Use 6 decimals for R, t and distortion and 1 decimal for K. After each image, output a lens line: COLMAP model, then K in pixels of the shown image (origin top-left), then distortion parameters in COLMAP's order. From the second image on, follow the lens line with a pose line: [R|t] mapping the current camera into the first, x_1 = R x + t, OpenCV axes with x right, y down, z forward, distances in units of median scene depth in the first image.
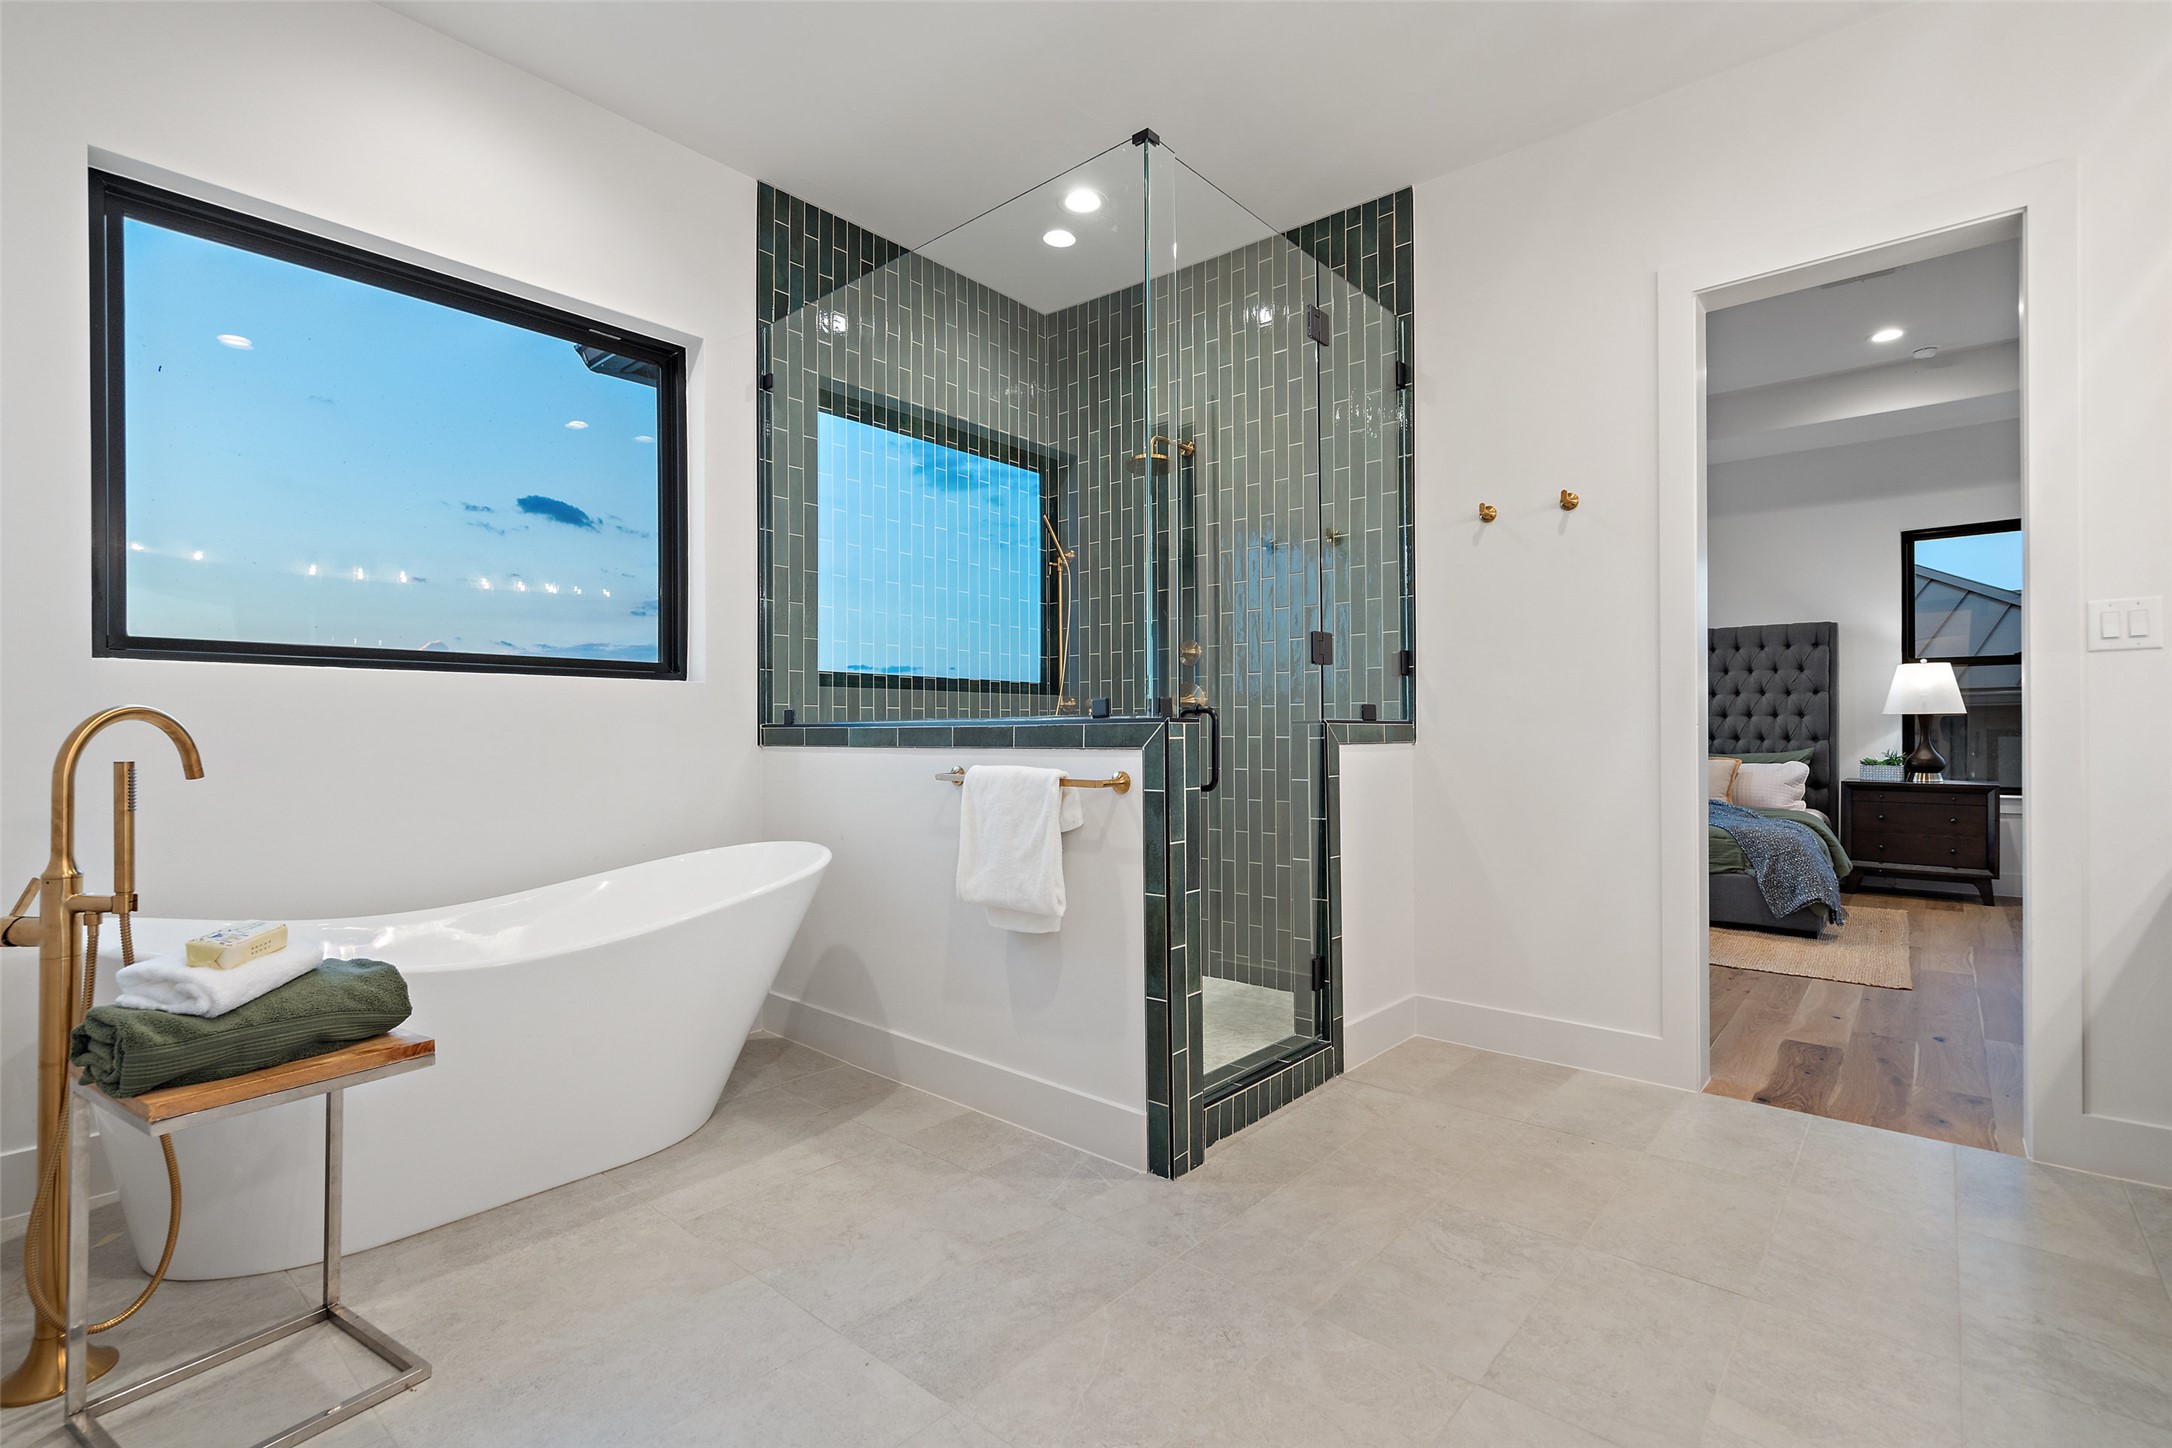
lens RADIAL K [[992.1, 0, 1089.9], [0, 992.1, 724.7], [0, 0, 1]] dist [-0.000560, -0.000100]
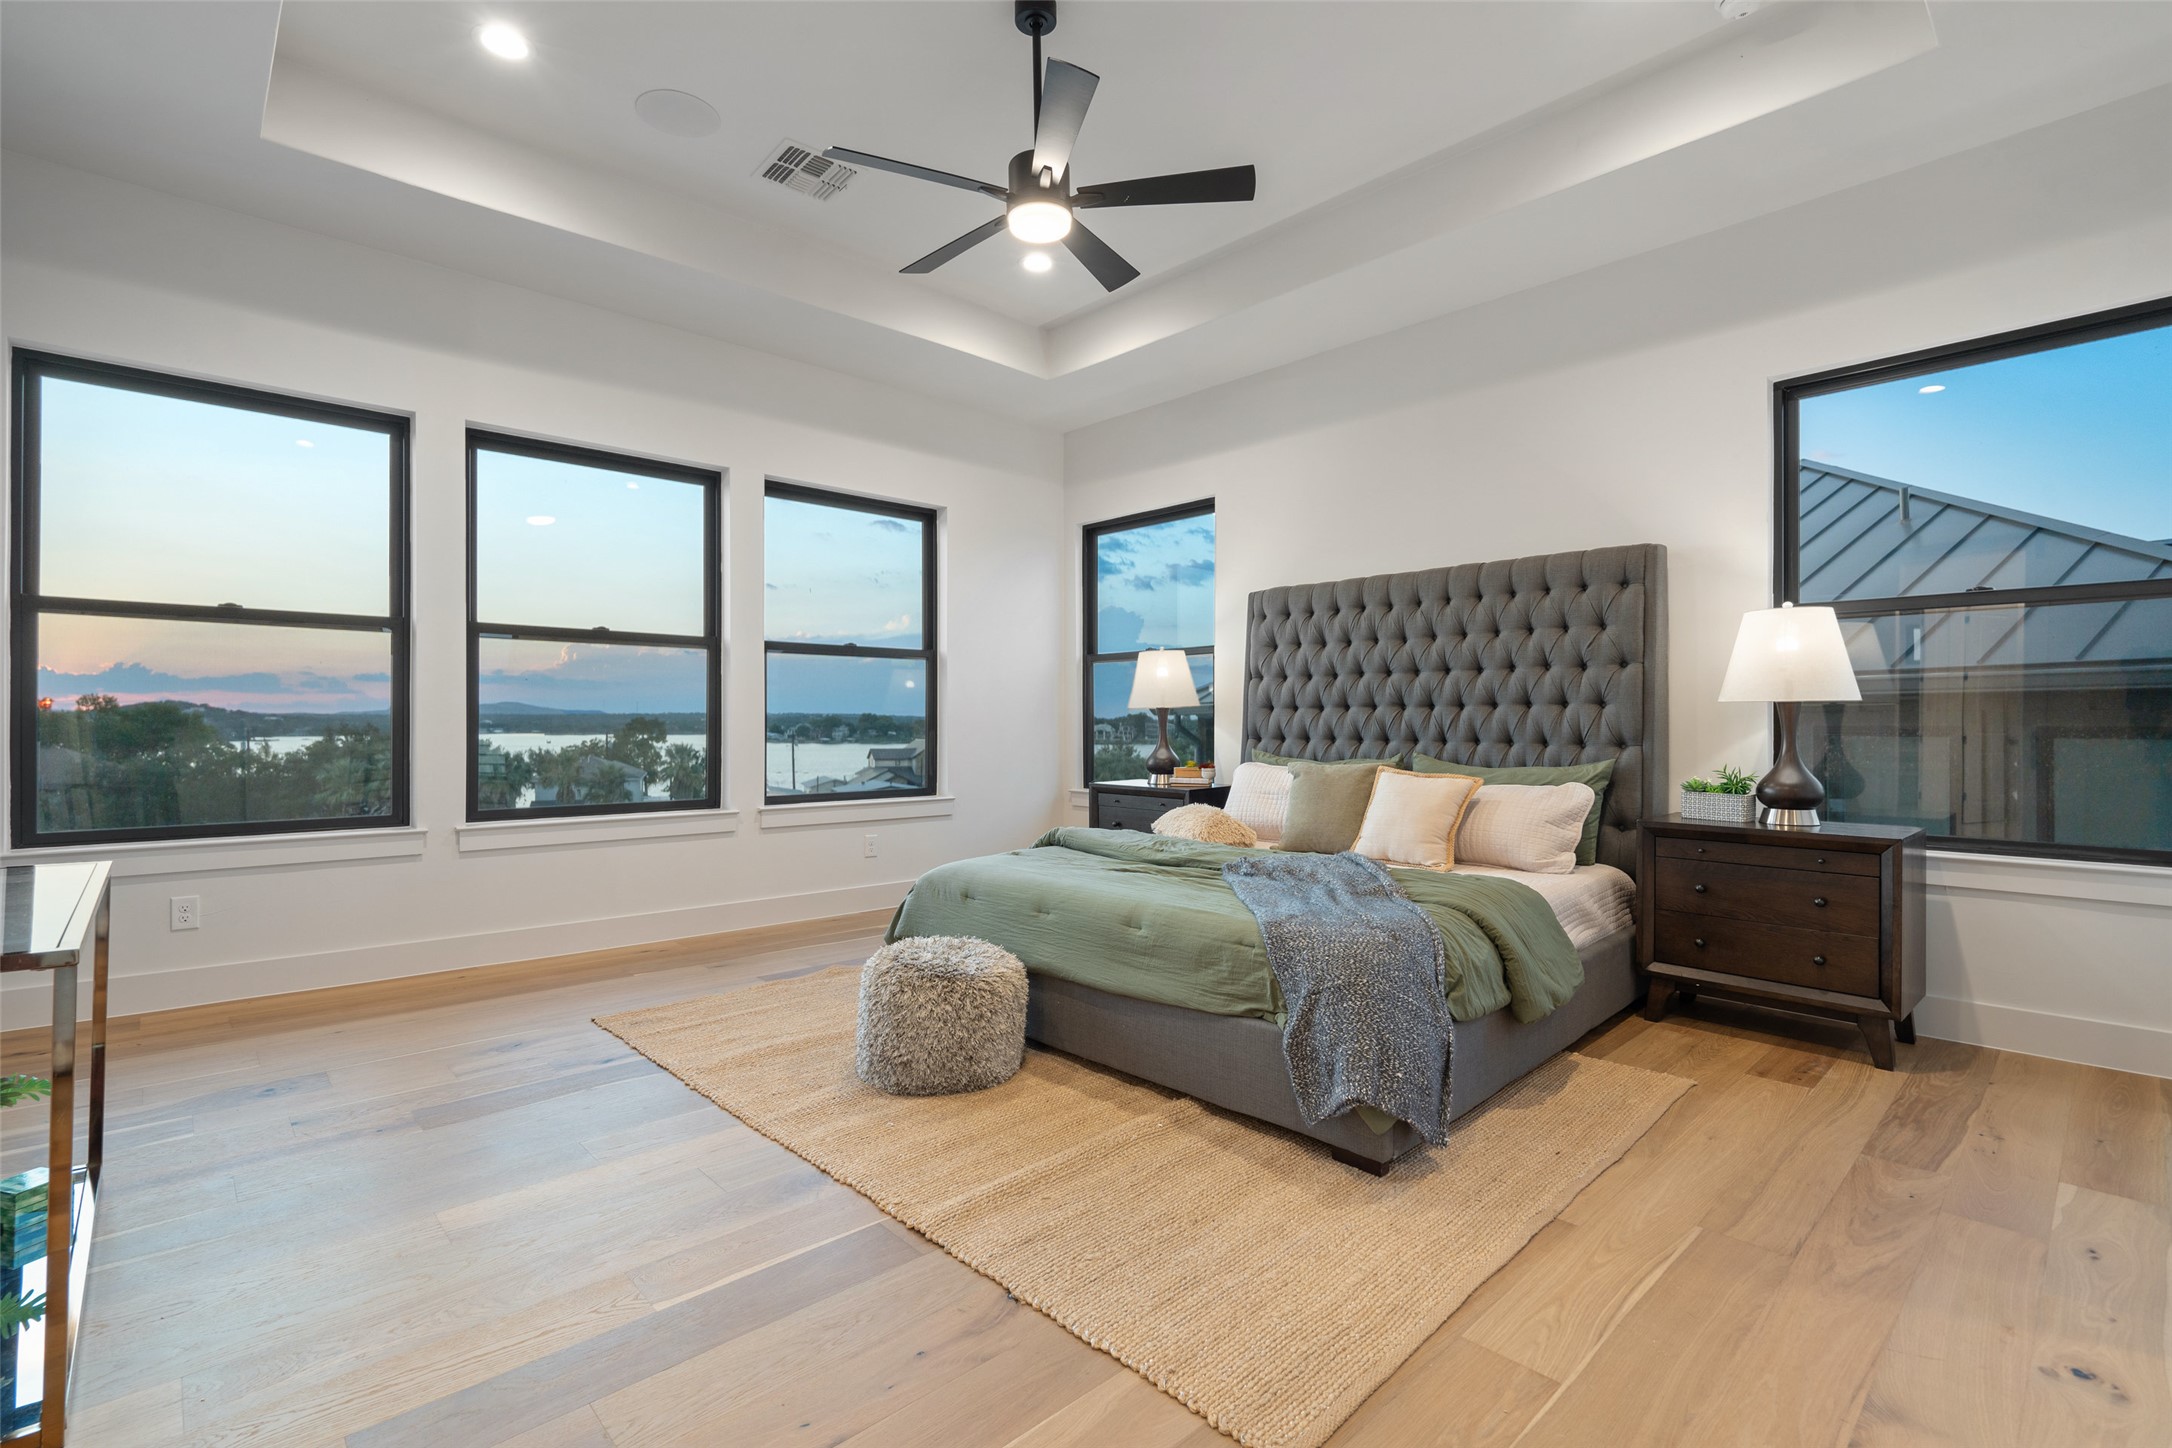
lens RADIAL K [[992.1, 0, 1085.2], [0, 992.1, 718.9], [0, 0, 1]] dist [-0.000560, -0.000100]
pose [[0.995827, 0.005856, -0.091069, 0.475264], [-0.005919, 0.999982, -0.000420, 0.001467], [0.091065, 0.000957, 0.995845, 0.393358]]
